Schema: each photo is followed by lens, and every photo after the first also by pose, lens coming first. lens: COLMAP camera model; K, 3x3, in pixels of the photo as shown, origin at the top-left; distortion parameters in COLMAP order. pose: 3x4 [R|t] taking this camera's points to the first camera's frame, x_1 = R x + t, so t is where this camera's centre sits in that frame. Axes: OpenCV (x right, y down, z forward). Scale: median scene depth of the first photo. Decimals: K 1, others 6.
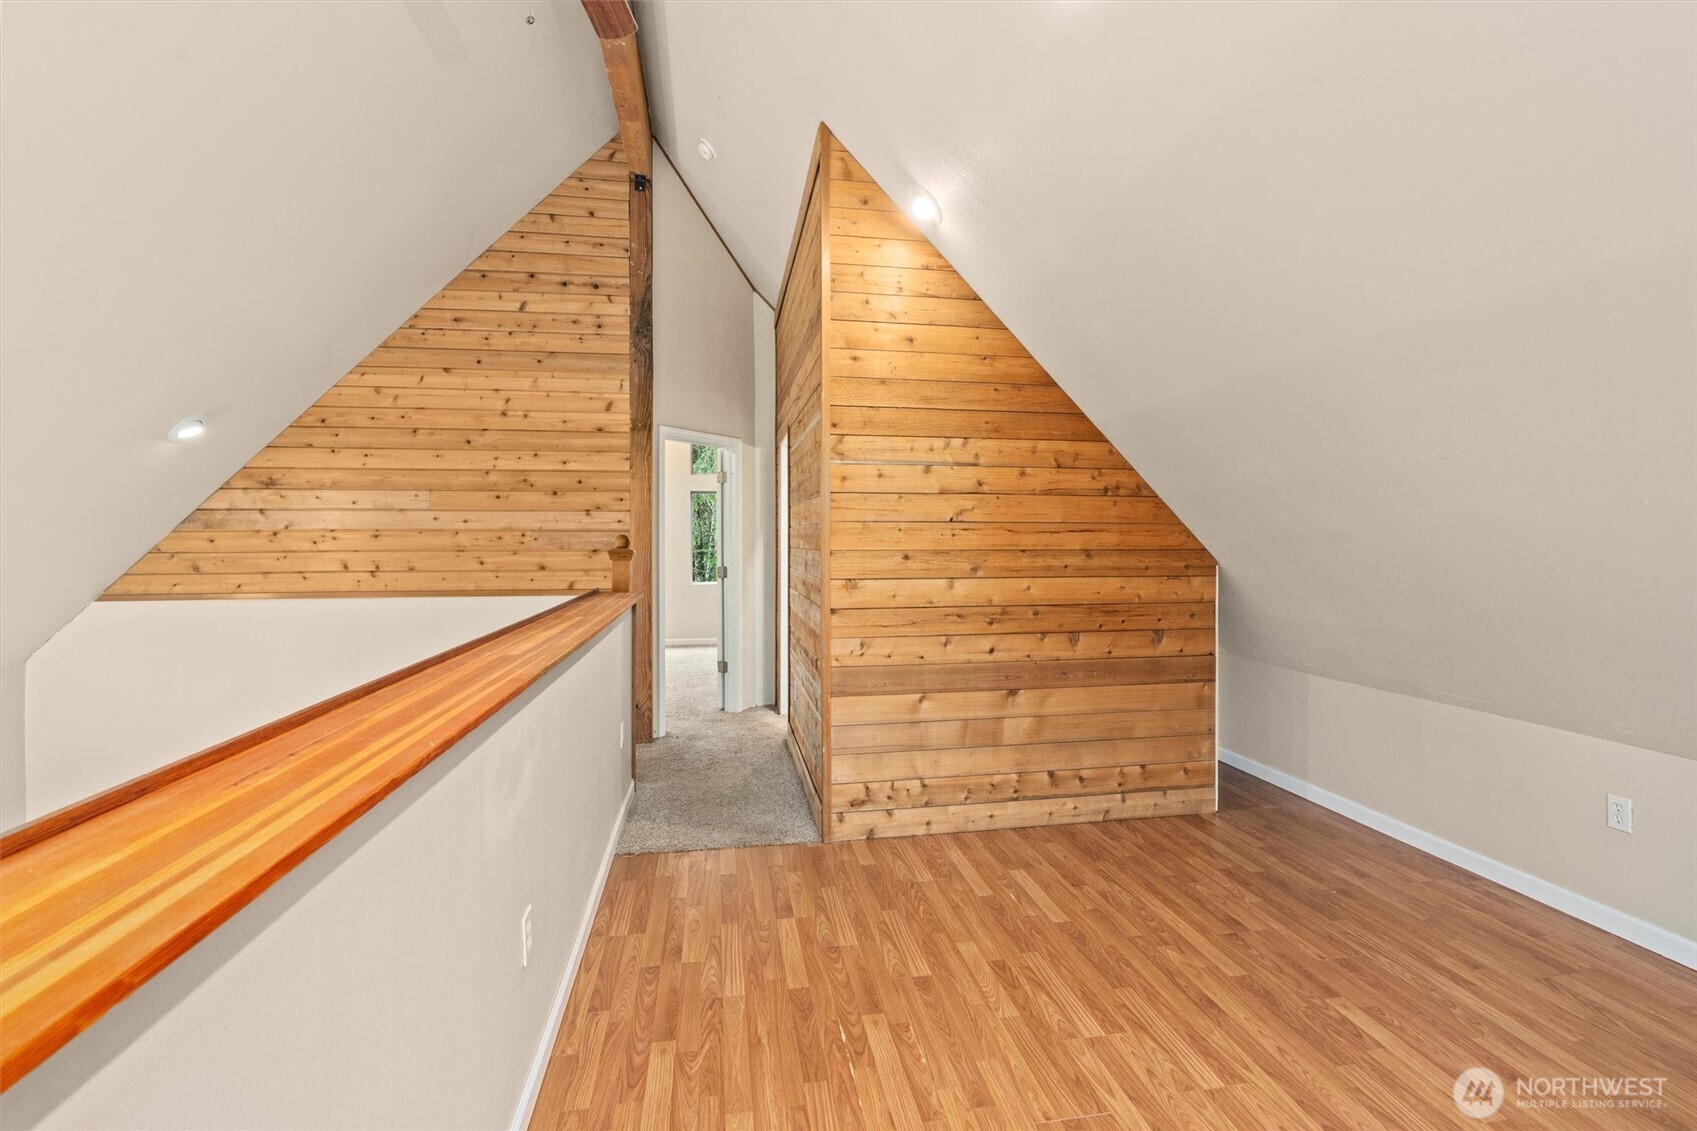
lens RADIAL K [[779.3, 0, 849.4], [0, 779.3, 551.8], [0, 0, 1]] dist [-0.003742, 0.000169]
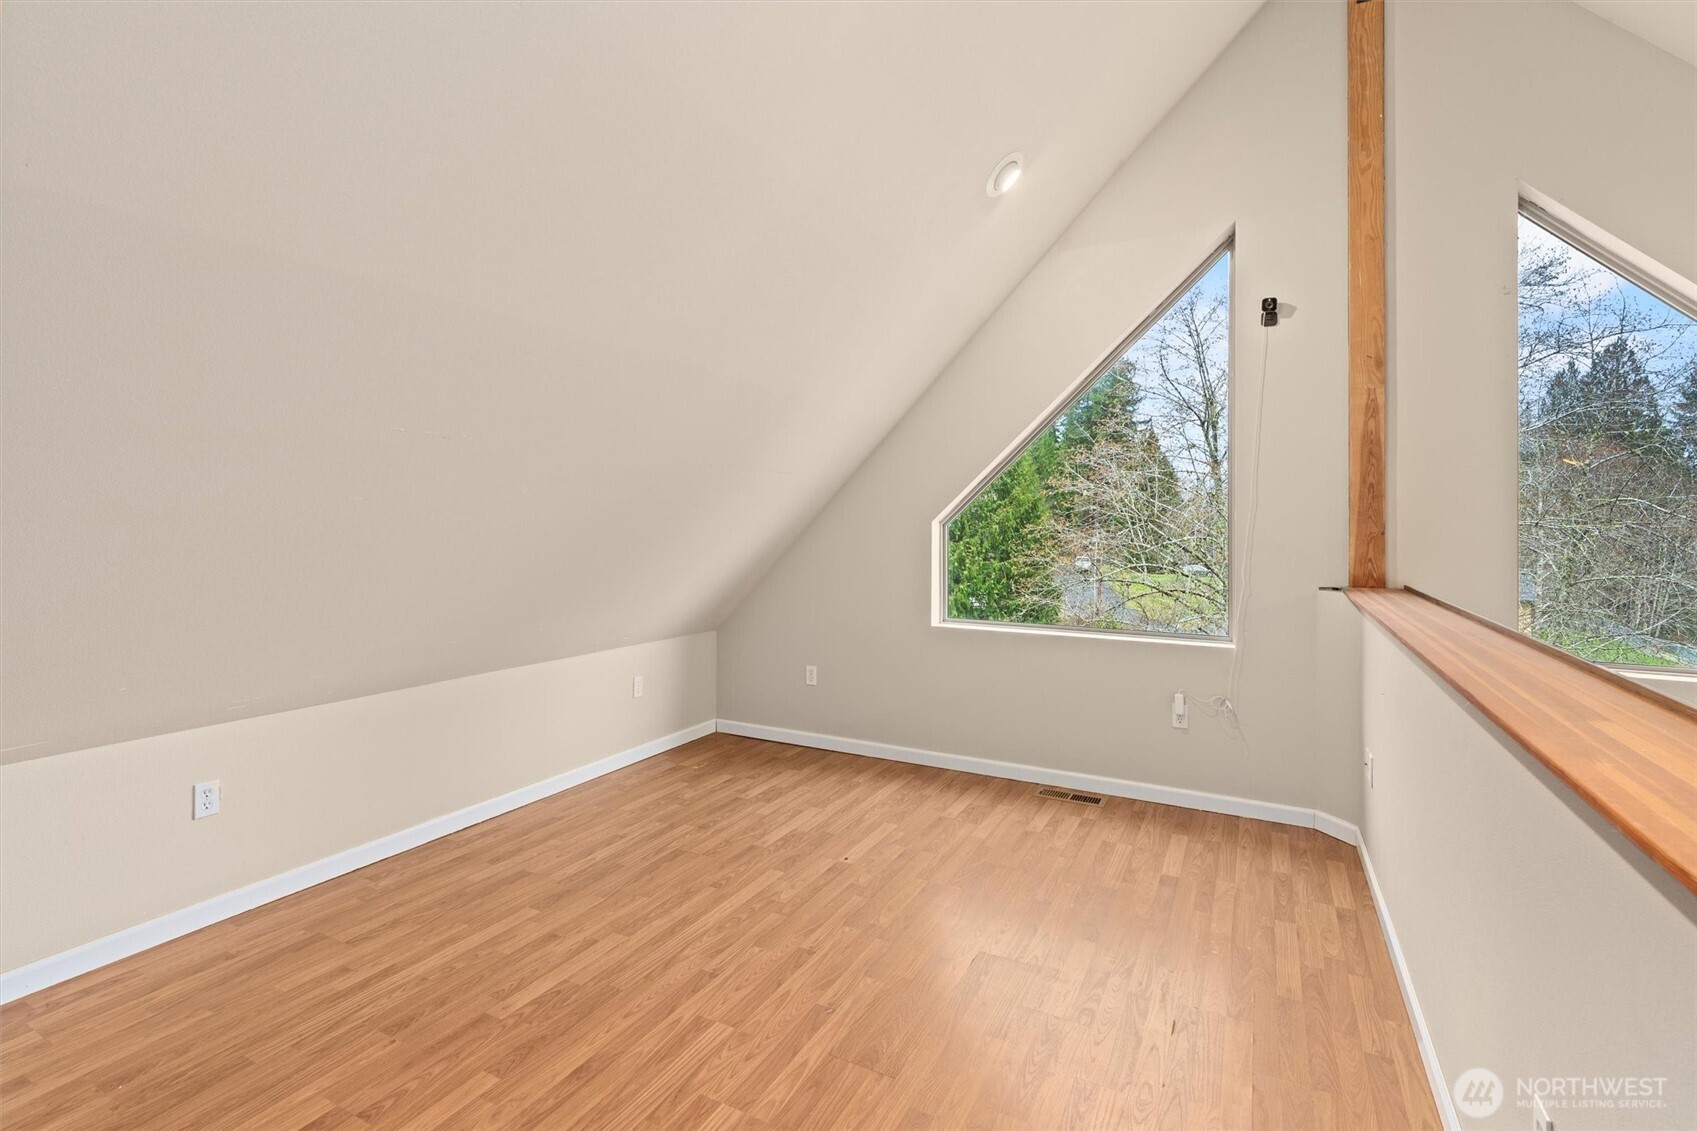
lens RADIAL K [[779.3, 0, 847.5], [0, 779.3, 582.8], [0, 0, 1]] dist [-0.003742, 0.000169]
pose [[-0.792068, -0.055325, 0.607921, -0.263928], [0.001837, 0.995664, 0.093006, -0.027518], [-0.610430, 0.074784, -0.788532, 1.529017]]
